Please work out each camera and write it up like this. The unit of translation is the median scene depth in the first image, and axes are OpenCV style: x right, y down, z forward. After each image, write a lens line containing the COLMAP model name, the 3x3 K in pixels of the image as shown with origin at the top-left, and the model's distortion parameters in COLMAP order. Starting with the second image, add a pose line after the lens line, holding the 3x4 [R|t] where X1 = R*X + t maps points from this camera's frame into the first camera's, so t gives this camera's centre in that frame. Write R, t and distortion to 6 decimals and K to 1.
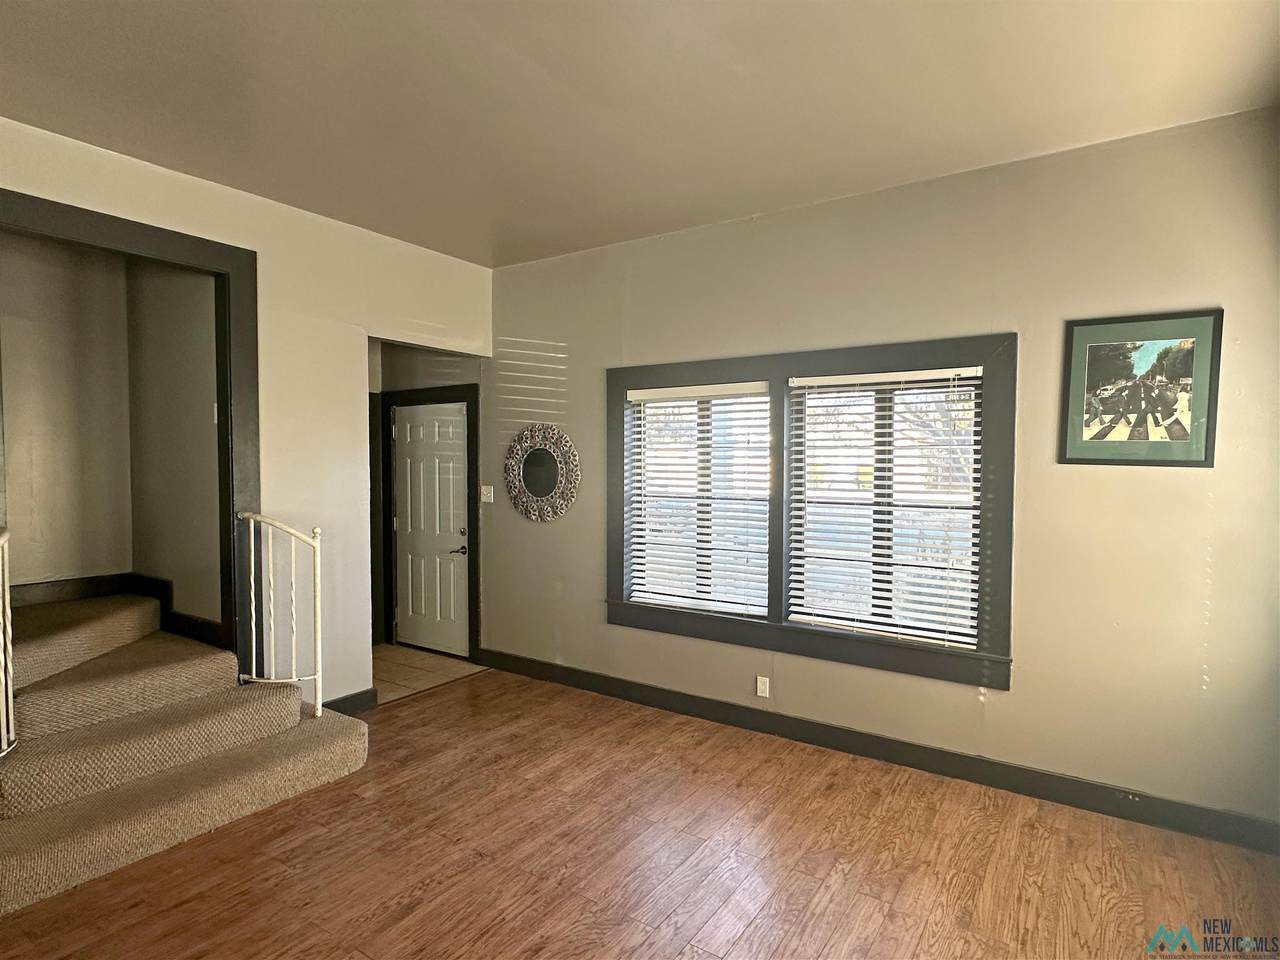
lens RADIAL K [[708.7, 0, 639.0], [0, 708.7, 483.4], [0, 0, 1]] dist [0.000062, 0.000195]
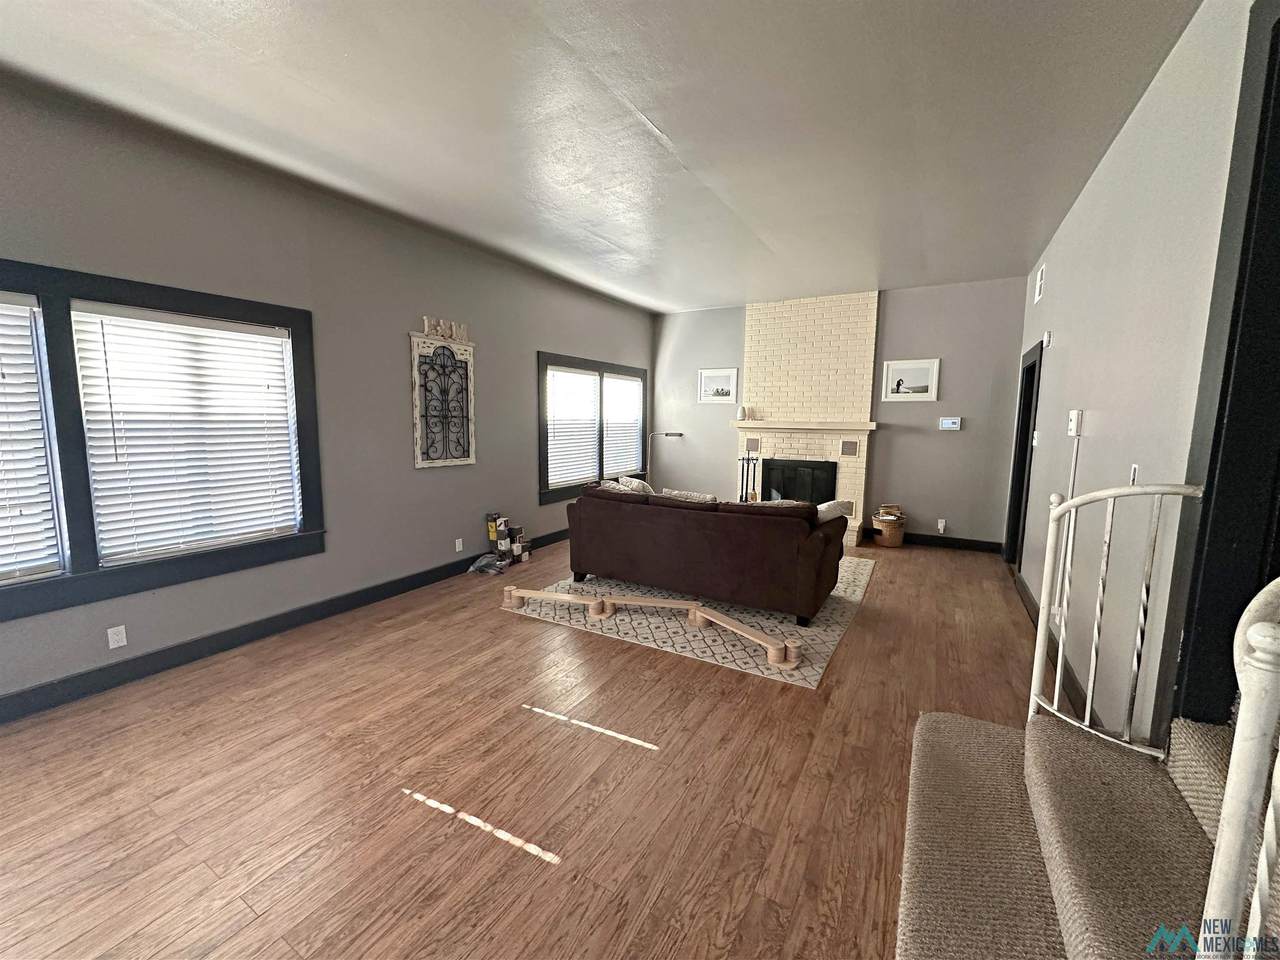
lens RADIAL K [[509.7, 0, 641.7], [0, 509.7, 479.3], [0, 0, 1]] dist [0.004009, 0.000192]
pose [[-0.997199, 0.001116, -0.074786, -0.295064], [-0.010712, 0.987450, 0.157571, -0.021901], [0.074023, 0.157931, -0.984672, 1.535987]]
